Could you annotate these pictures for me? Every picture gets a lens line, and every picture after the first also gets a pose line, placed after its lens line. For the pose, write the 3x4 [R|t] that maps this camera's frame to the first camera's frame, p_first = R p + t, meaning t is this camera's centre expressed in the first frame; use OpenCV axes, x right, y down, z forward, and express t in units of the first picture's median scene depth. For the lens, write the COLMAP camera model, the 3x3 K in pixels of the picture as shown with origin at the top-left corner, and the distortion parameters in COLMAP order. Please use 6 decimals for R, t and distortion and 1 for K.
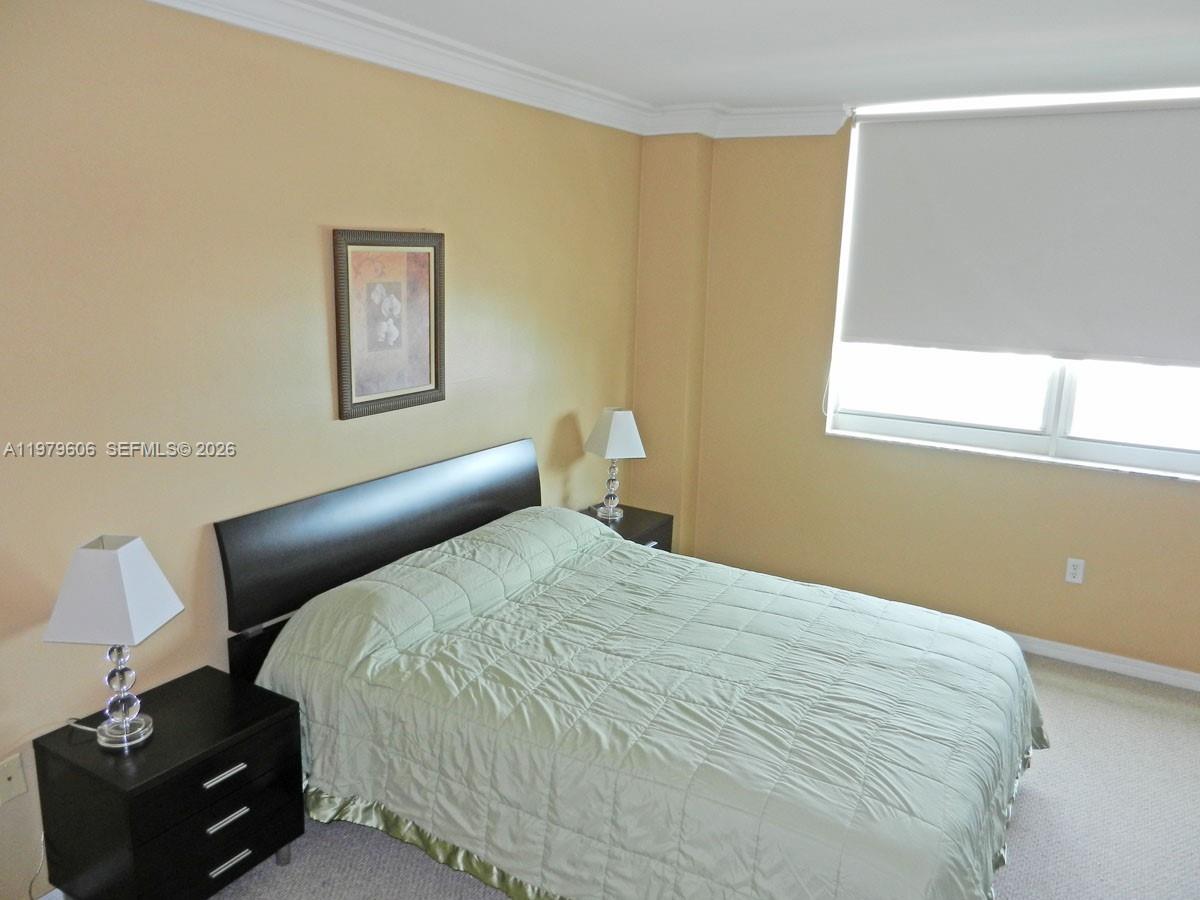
lens RADIAL K [[893.6, 0, 601.2], [0, 893.6, 448.5], [0, 0, 1]] dist [0.011093, 0.001765]
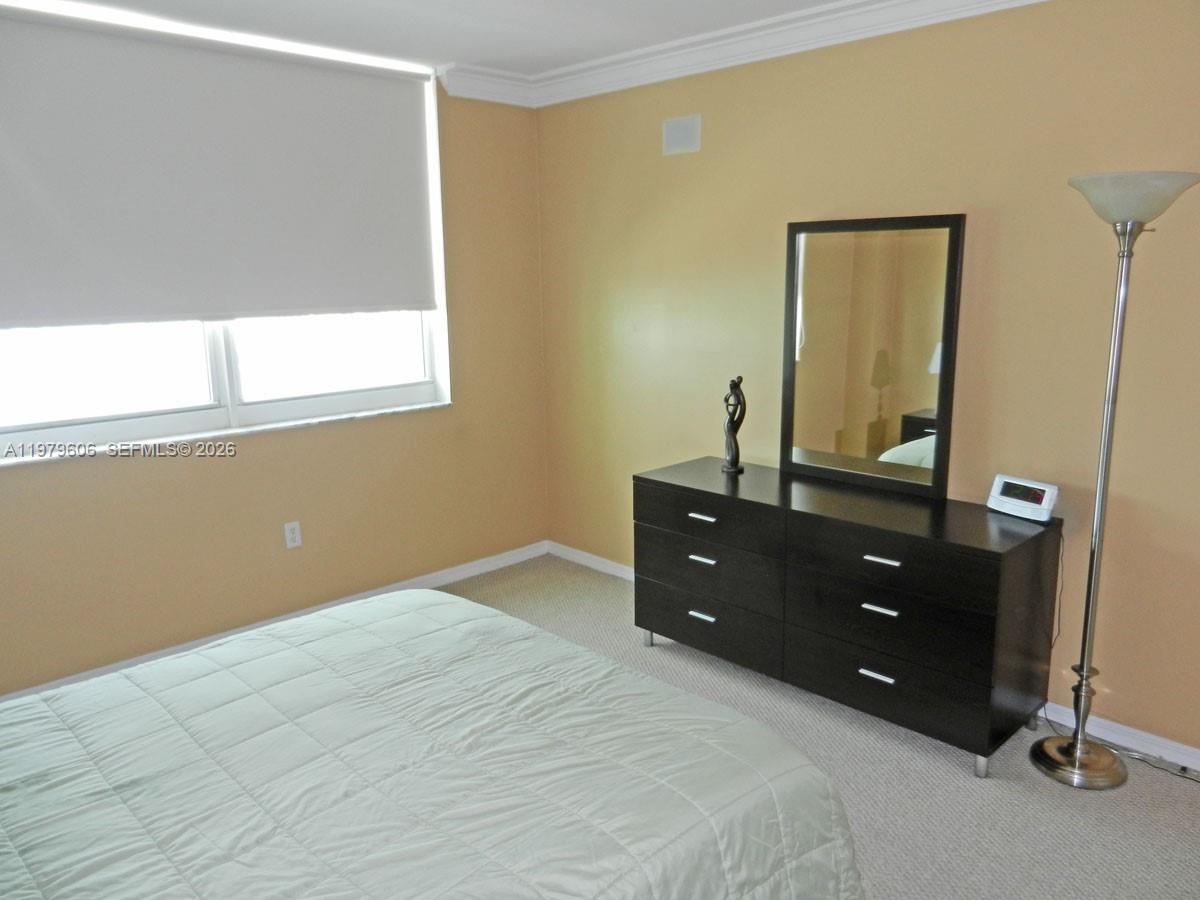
lens RADIAL K [[893.6, 0, 601.5], [0, 893.6, 453.0], [0, 0, 1]] dist [0.011093, 0.001765]
pose [[0.242749, -0.225914, 0.943417, -0.378390], [0.211868, 0.961375, 0.175698, -0.064364], [-0.946670, 0.157230, 0.281237, 0.521060]]
